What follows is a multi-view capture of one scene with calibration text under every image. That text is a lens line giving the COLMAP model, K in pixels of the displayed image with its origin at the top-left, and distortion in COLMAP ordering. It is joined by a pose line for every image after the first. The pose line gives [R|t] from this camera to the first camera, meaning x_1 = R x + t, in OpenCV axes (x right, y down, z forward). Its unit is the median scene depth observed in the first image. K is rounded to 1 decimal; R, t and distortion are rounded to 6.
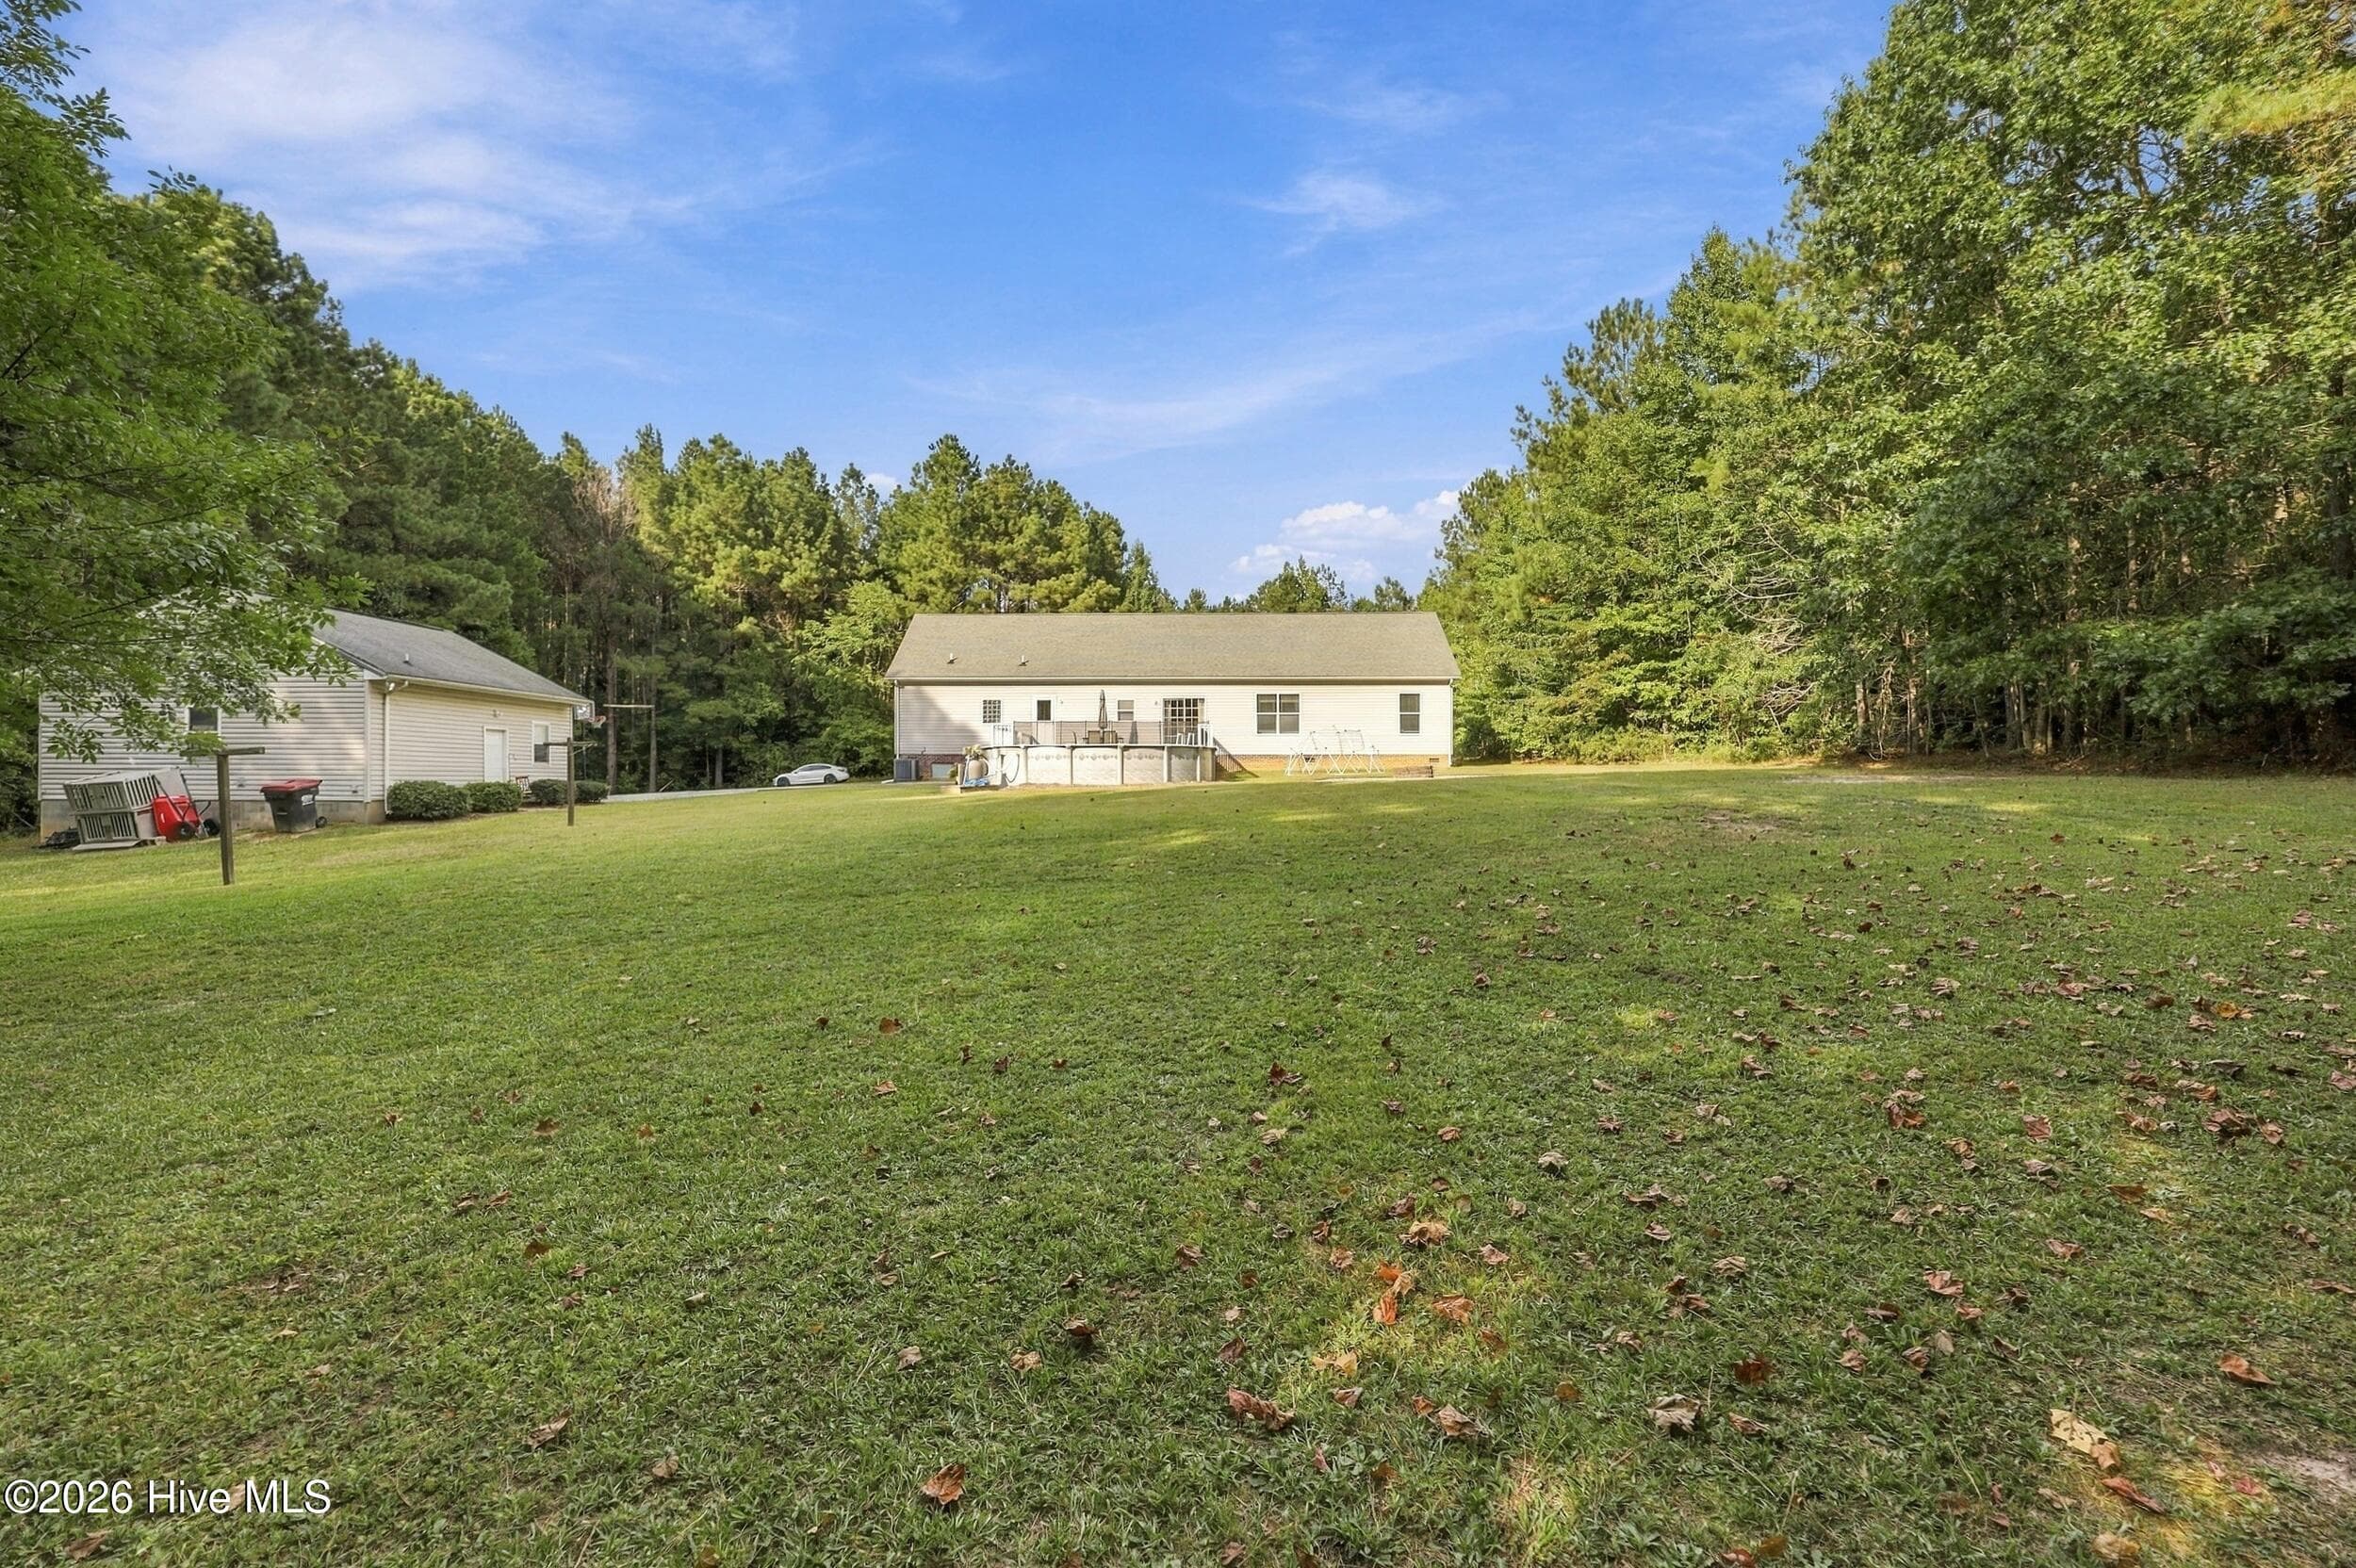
lens RADIAL K [[1030.7, 0, 1161.4], [0, 1030.7, 785.3], [0, 0, 1]] dist [-0.012824, 0.000002]
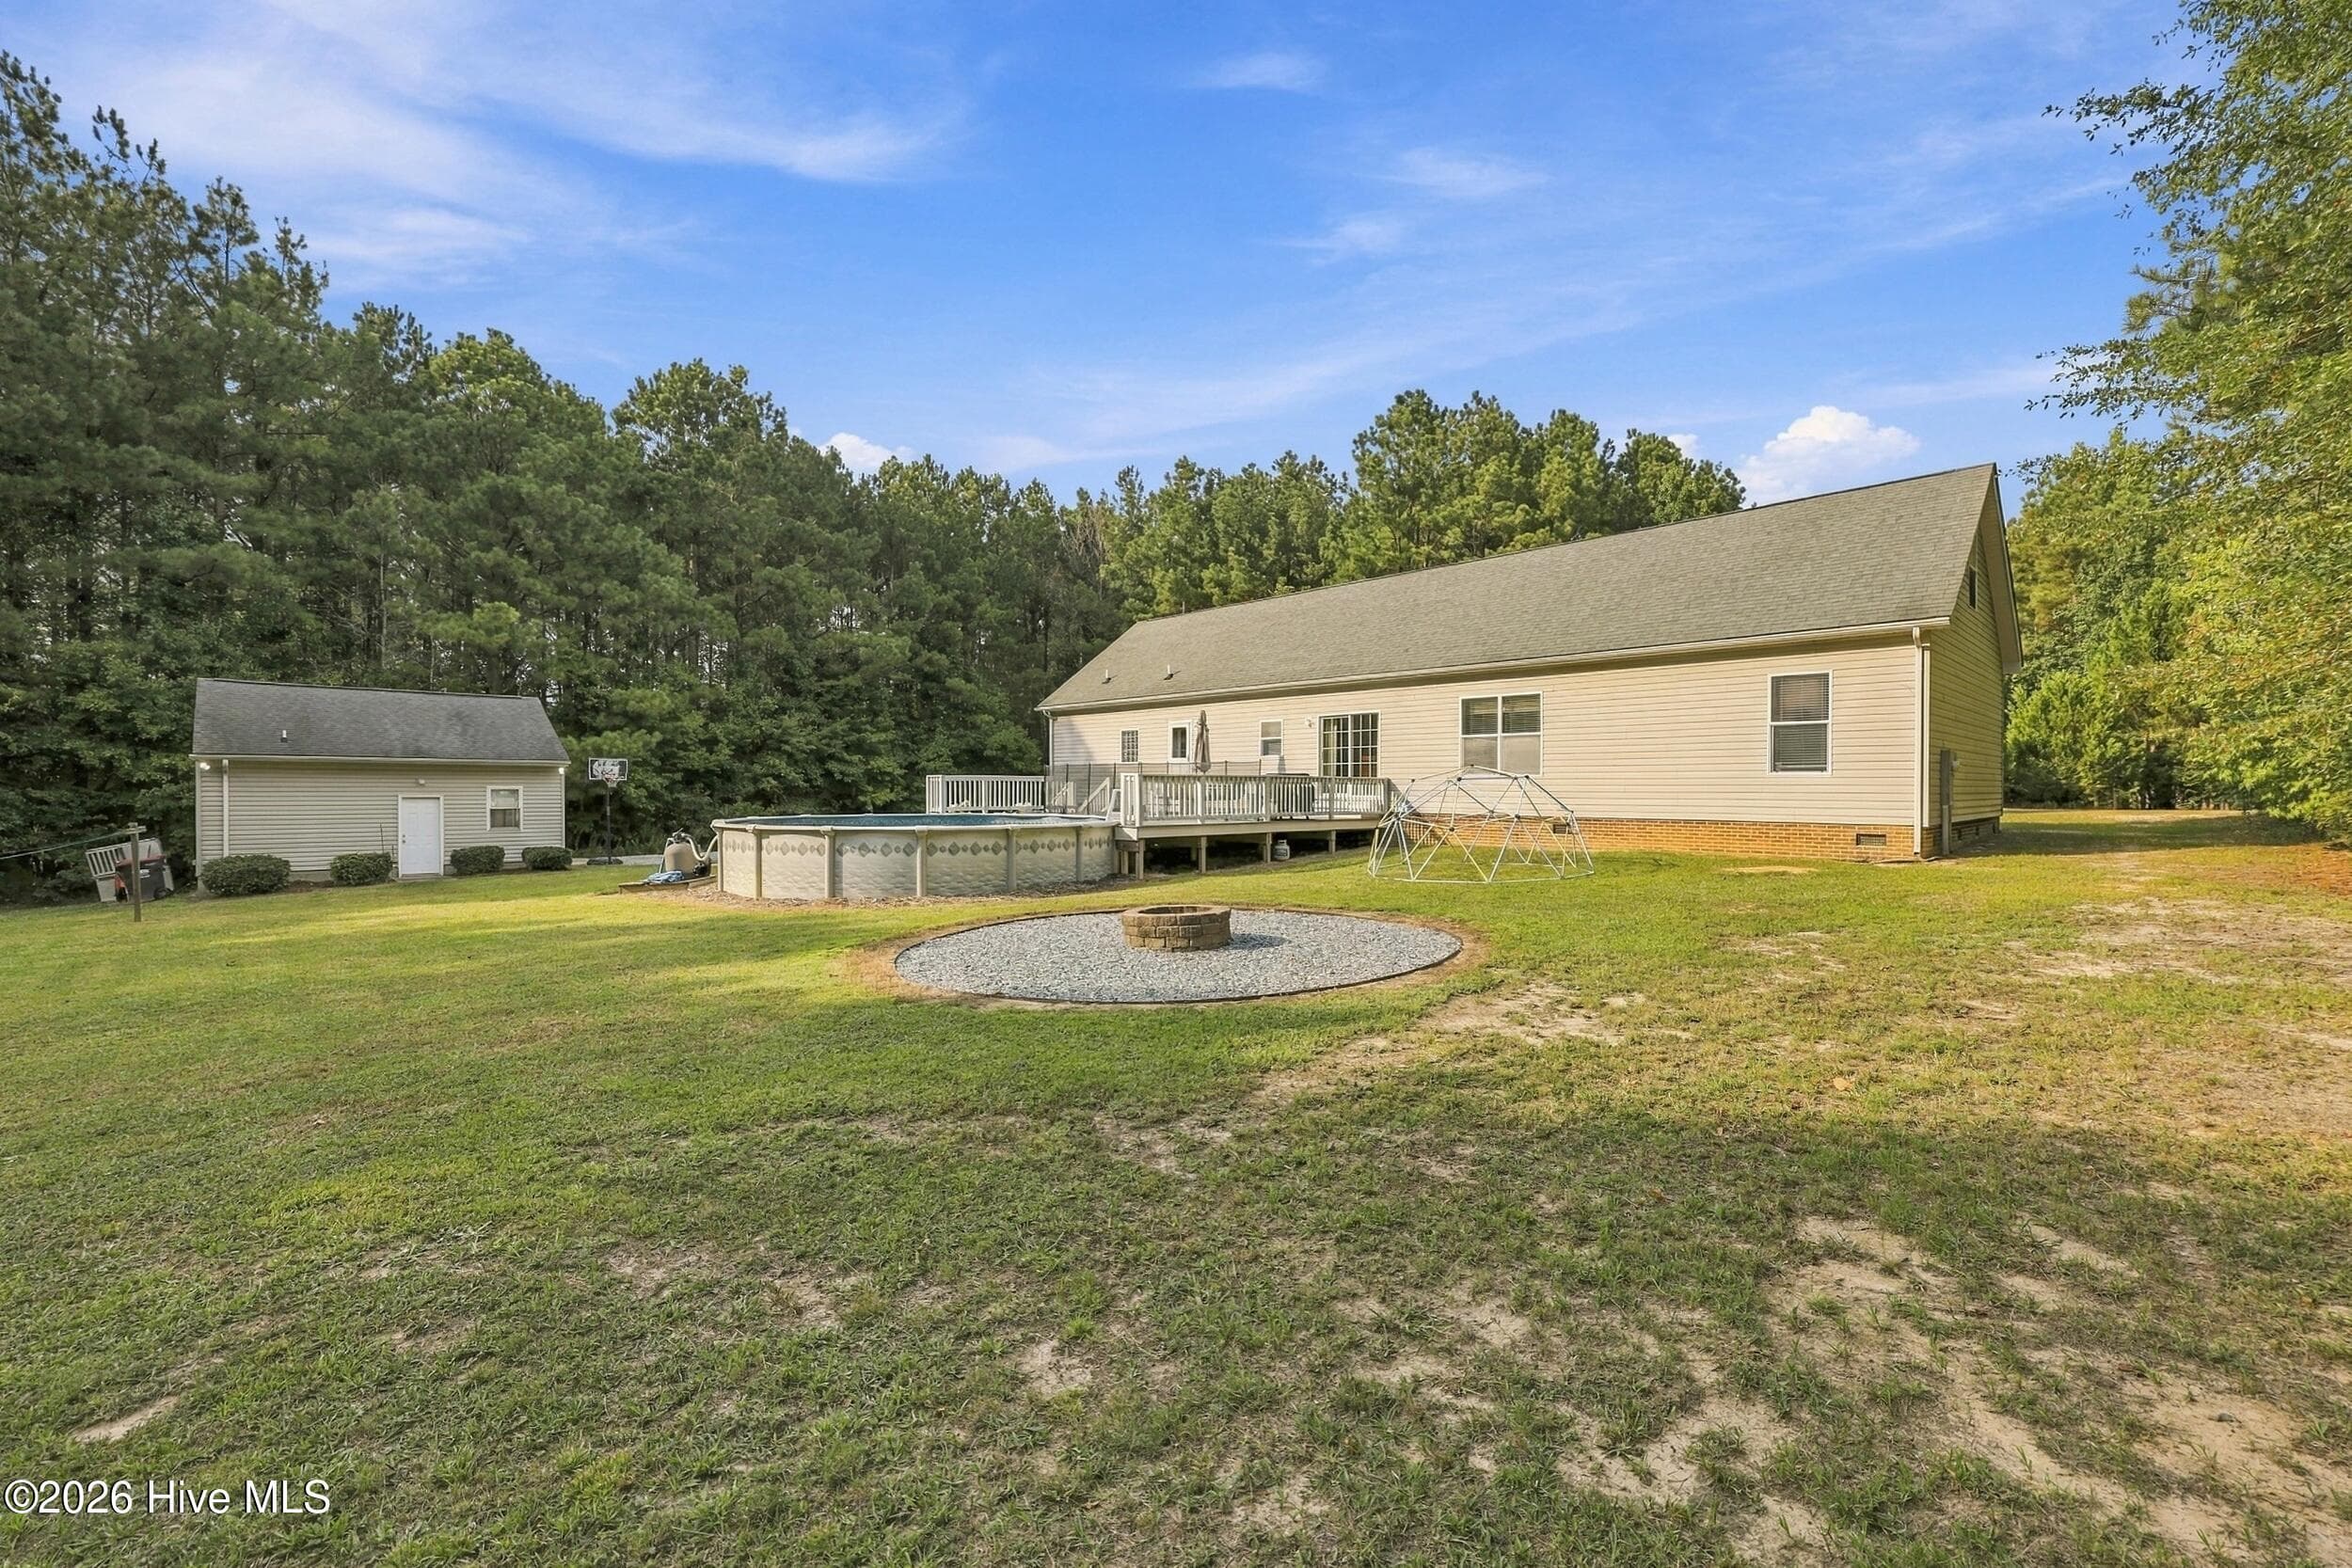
lens RADIAL K [[1017.8, 0, 1176.0], [0, 1017.8, 784.0], [0, 0, 1]] dist [0.027236, 0.000152]
pose [[0.723280, -0.003768, -0.690545, 0.314398], [-0.007346, 0.999887, -0.013149, -0.034906], [0.690516, 0.014583, 0.723170, 0.485190]]
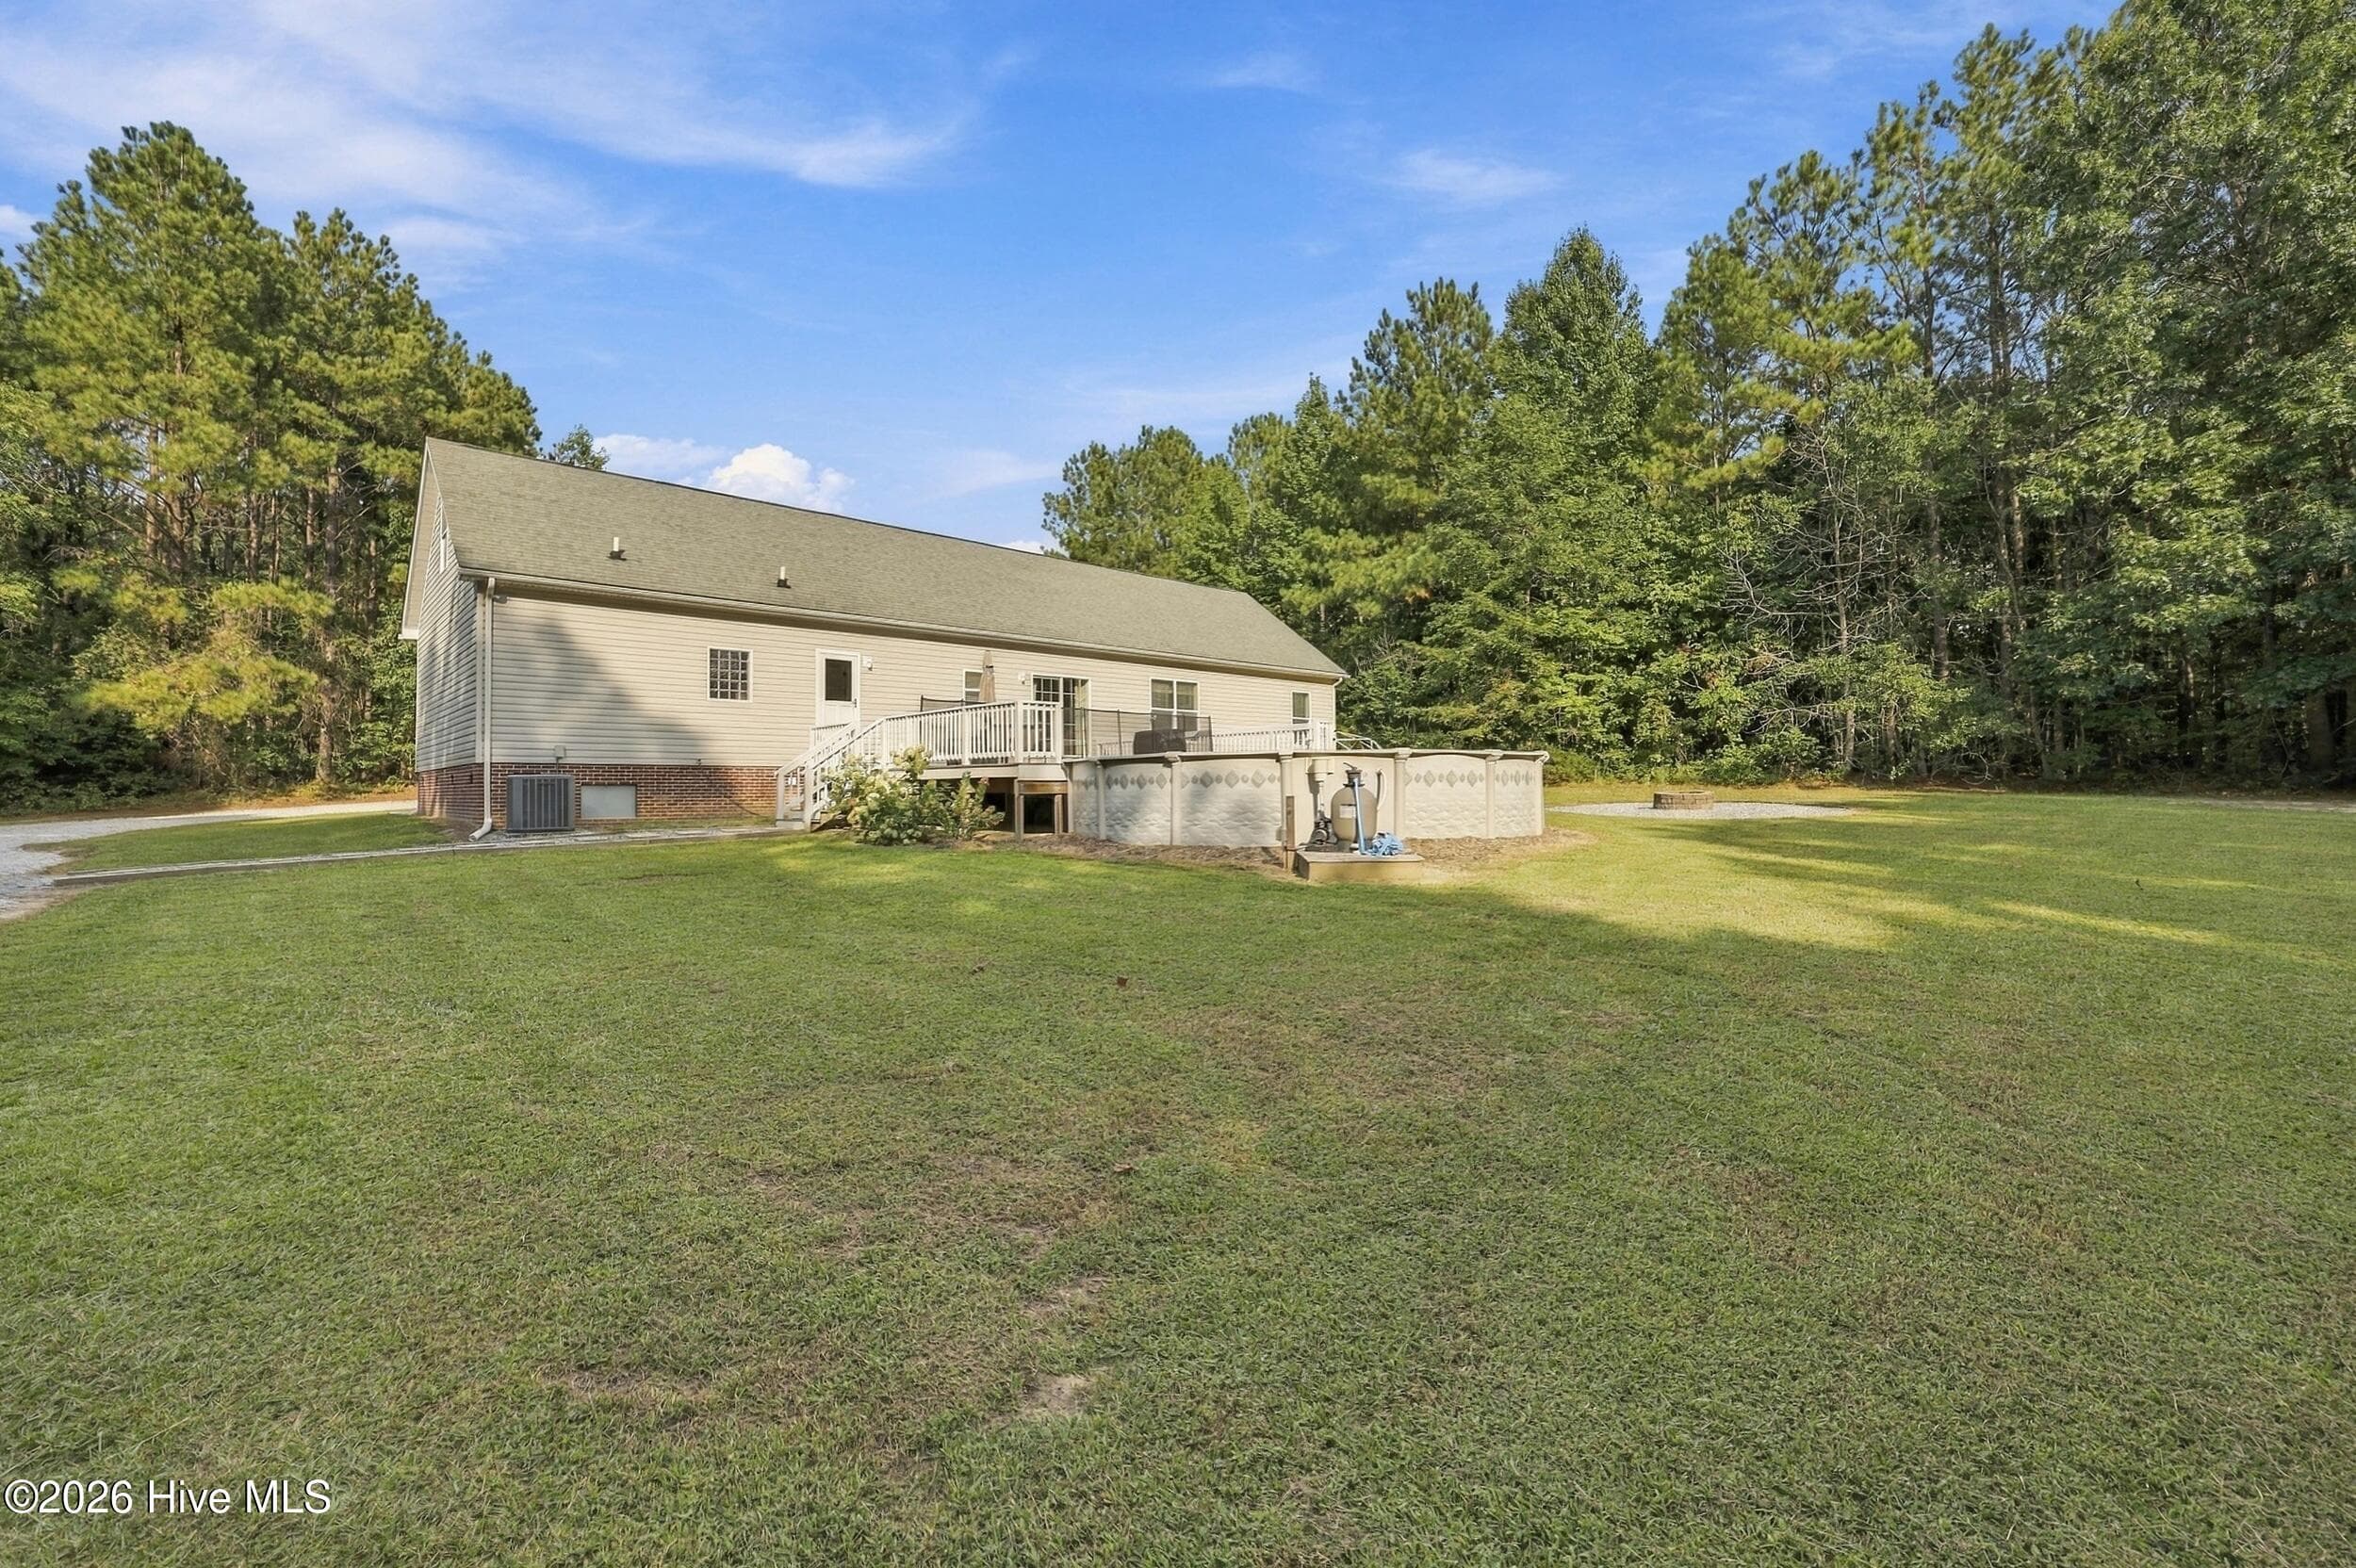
lens RADIAL K [[1030.7, 0, 1161.4], [0, 1030.7, 785.3], [0, 0, 1]] dist [-0.012824, 0.000002]
pose [[0.710034, 0.000910, 0.704167, -0.327340], [0.010690, 0.999870, -0.012071, -0.012633], [-0.704086, 0.016098, 0.709932, 0.493613]]
